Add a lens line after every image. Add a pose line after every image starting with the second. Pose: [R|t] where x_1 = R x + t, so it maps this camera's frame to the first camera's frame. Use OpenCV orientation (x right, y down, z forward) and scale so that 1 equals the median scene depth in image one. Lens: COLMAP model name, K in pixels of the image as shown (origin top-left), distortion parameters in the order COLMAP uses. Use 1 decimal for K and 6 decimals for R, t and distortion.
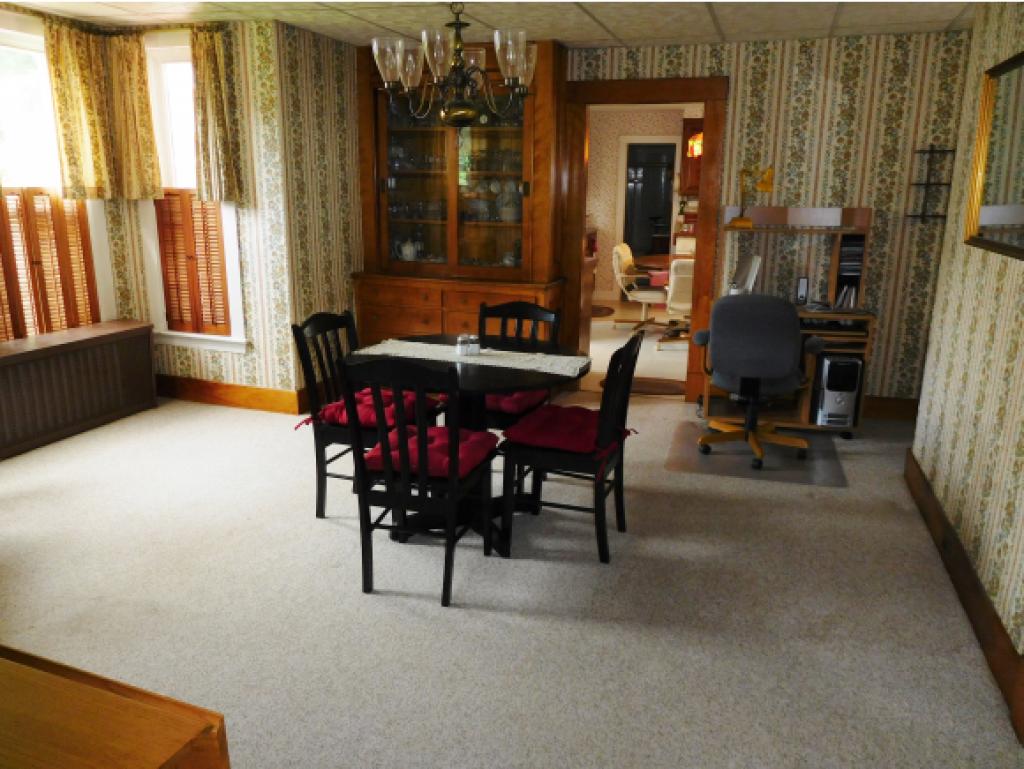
lens RADIAL K [[774.9, 0, 514.7], [0, 774.9, 387.0], [0, 0, 1]] dist [-0.008782, 0.001140]
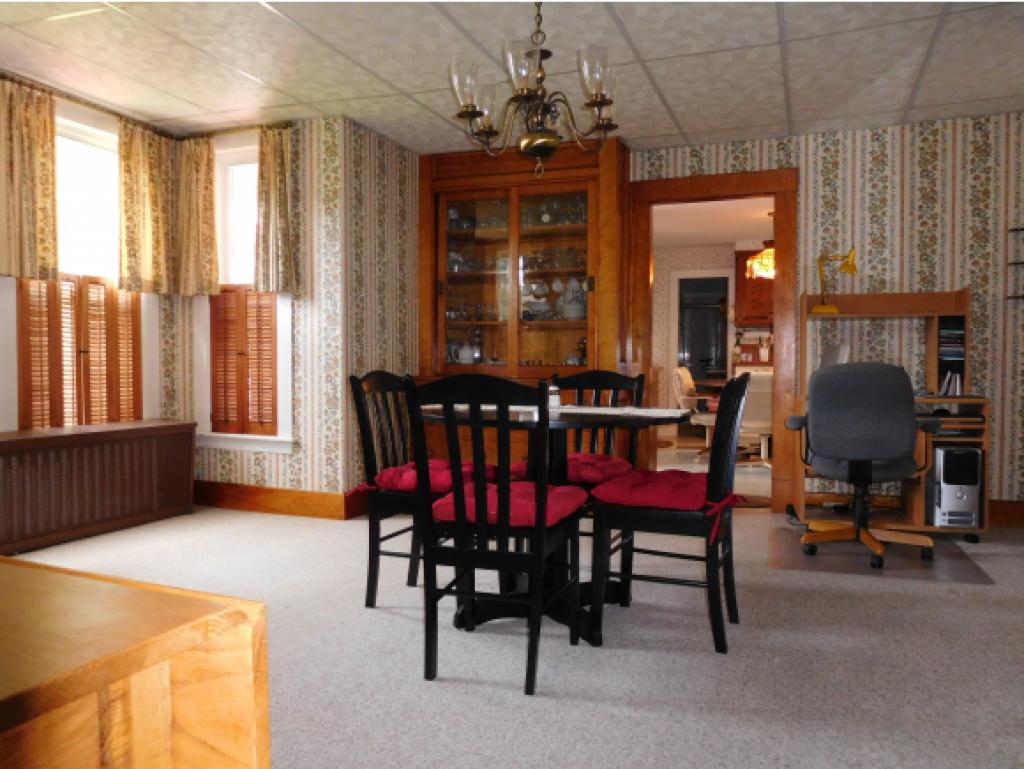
lens RADIAL K [[774.9, 0, 514.7], [0, 774.9, 387.0], [0, 0, 1]] dist [-0.008782, 0.001140]
pose [[0.998845, -0.008010, -0.047386, -0.038357], [-0.002759, 0.974829, -0.222938, 0.090908], [0.047979, 0.222811, 0.973680, 0.098153]]
